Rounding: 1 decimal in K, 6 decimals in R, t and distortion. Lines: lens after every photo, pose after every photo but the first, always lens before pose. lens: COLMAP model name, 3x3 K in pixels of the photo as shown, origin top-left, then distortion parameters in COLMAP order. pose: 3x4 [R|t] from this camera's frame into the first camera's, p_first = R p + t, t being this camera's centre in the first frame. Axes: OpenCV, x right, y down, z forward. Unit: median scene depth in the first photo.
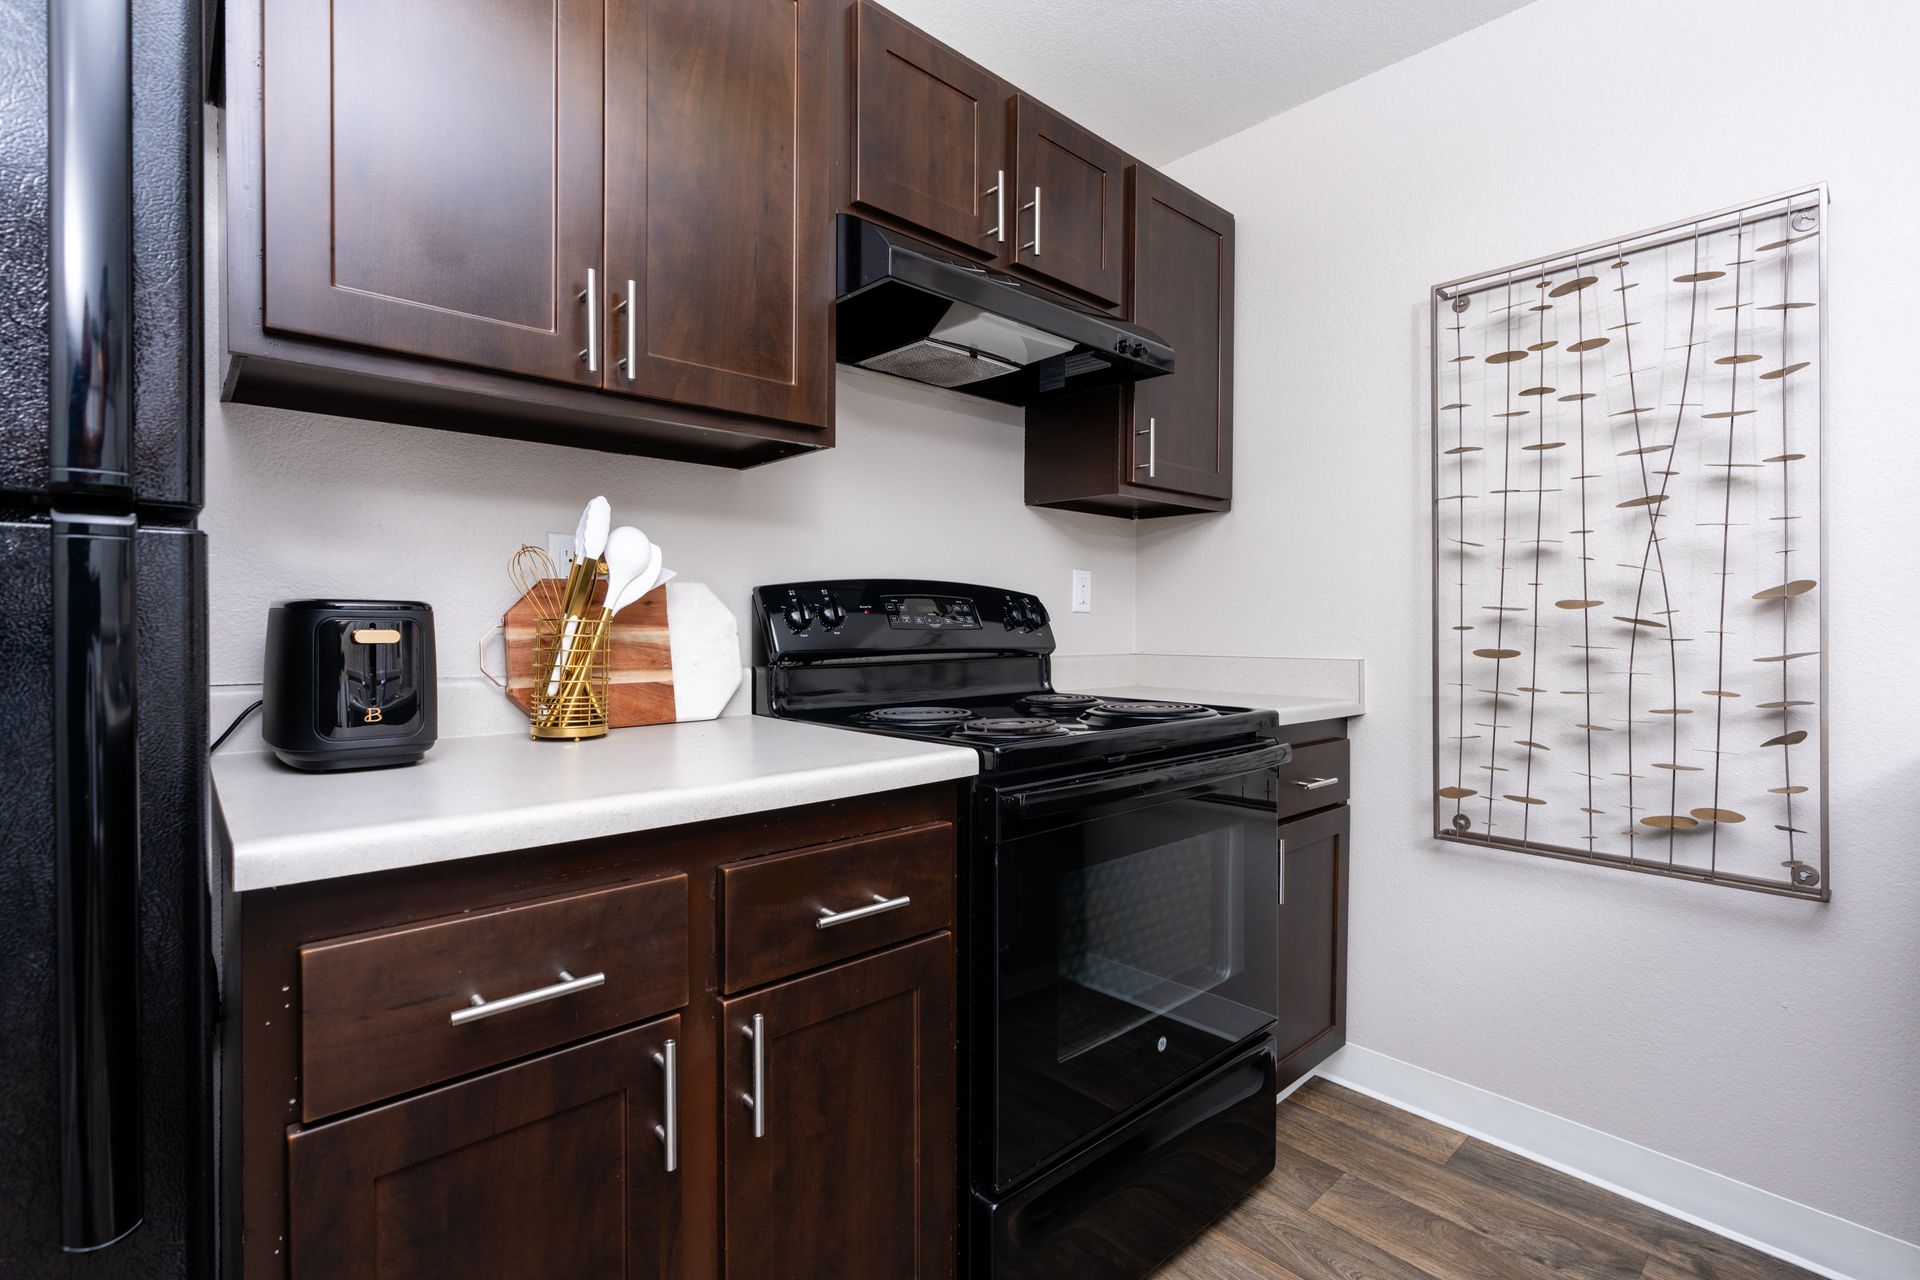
lens RADIAL K [[883.4, 0, 971.7], [0, 883.4, 630.2], [0, 0, 1]] dist [0.004578, 0.001169]
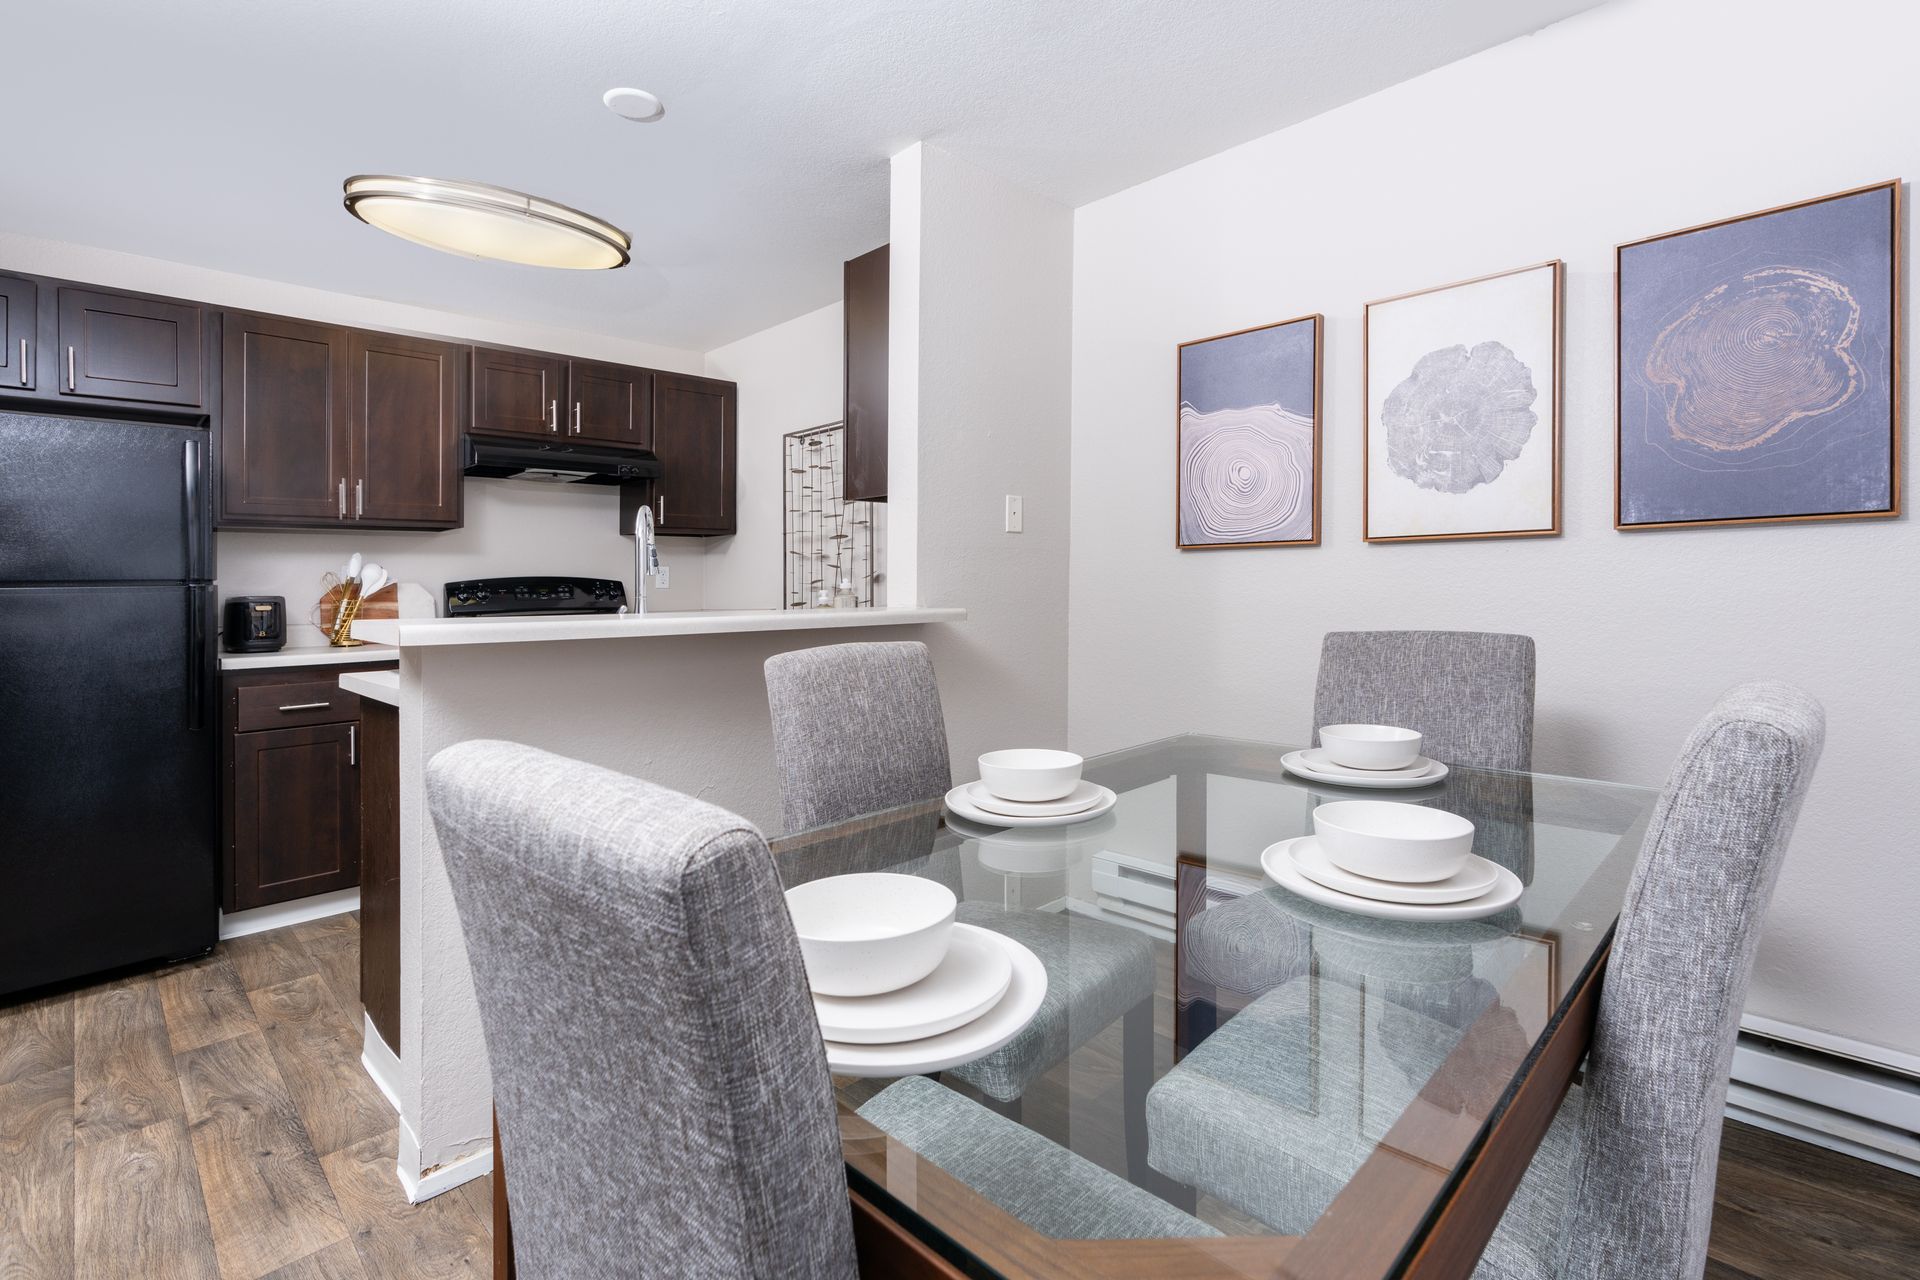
lens RADIAL K [[883.4, 0, 967.8], [0, 883.4, 556.6], [0, 0, 1]] dist [0.004578, 0.001169]
pose [[0.999292, -0.025955, 0.027218, 1.037551], [0.027083, 0.998754, -0.041907, 0.013973], [-0.026097, 0.042615, 0.998751, -1.318443]]
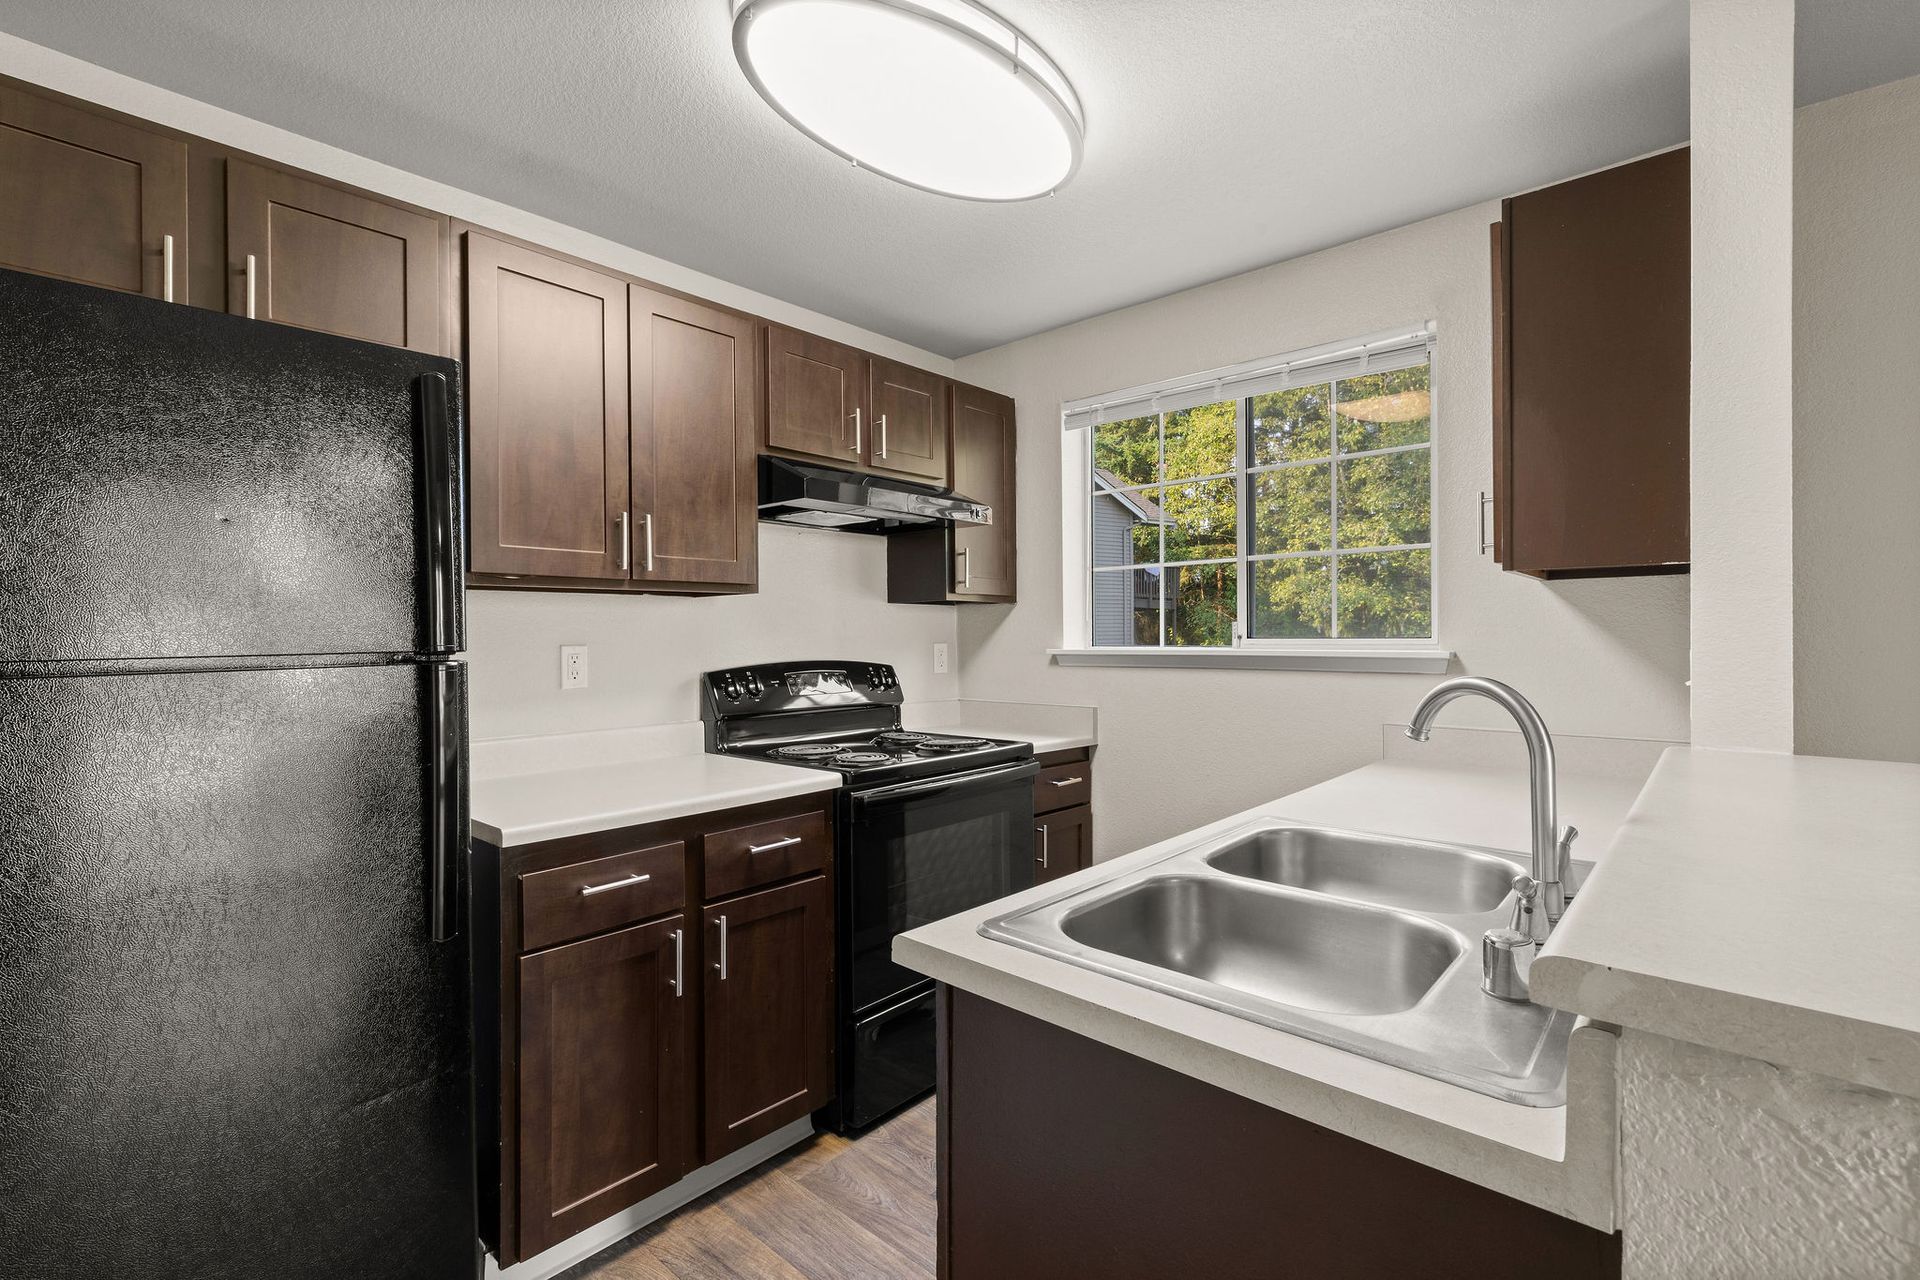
lens RADIAL K [[883.4, 0, 951.9], [0, 883.4, 640.5], [0, 0, 1]] dist [0.004578, 0.001169]
pose [[0.996066, -0.008693, 0.088191, 0.057115], [0.008989, 0.999955, -0.002963, -0.095908], [-0.088161, 0.003744, 0.996099, -0.617256]]
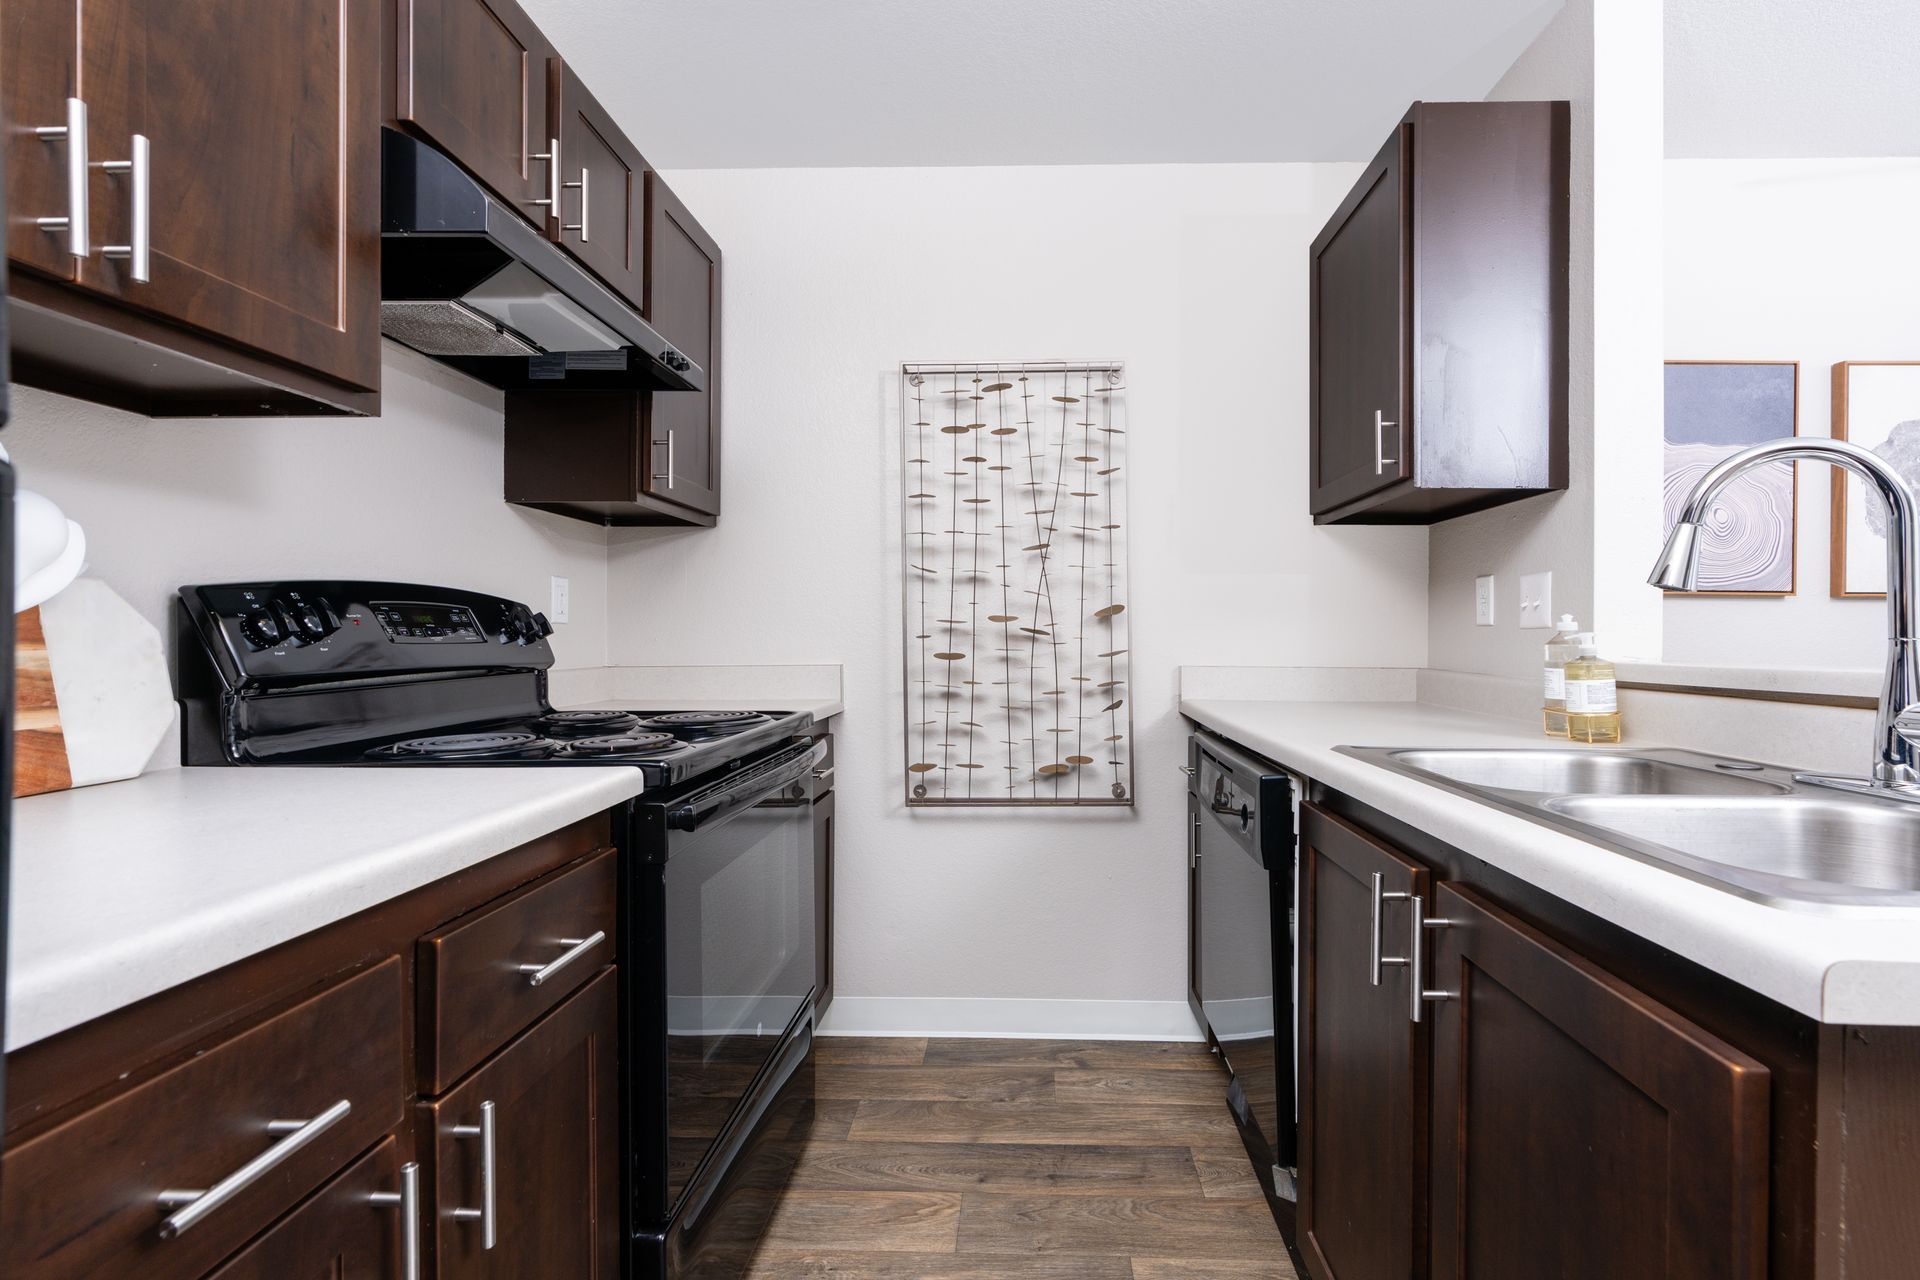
lens RADIAL K [[883.4, 0, 998.9], [0, 883.4, 635.0], [0, 0, 1]] dist [0.004578, 0.001169]
pose [[0.706695, -0.006588, 0.707488, -0.292654], [0.011809, 0.999927, -0.002484, -0.000531], [-0.707420, 0.010110, 0.706721, 0.034982]]
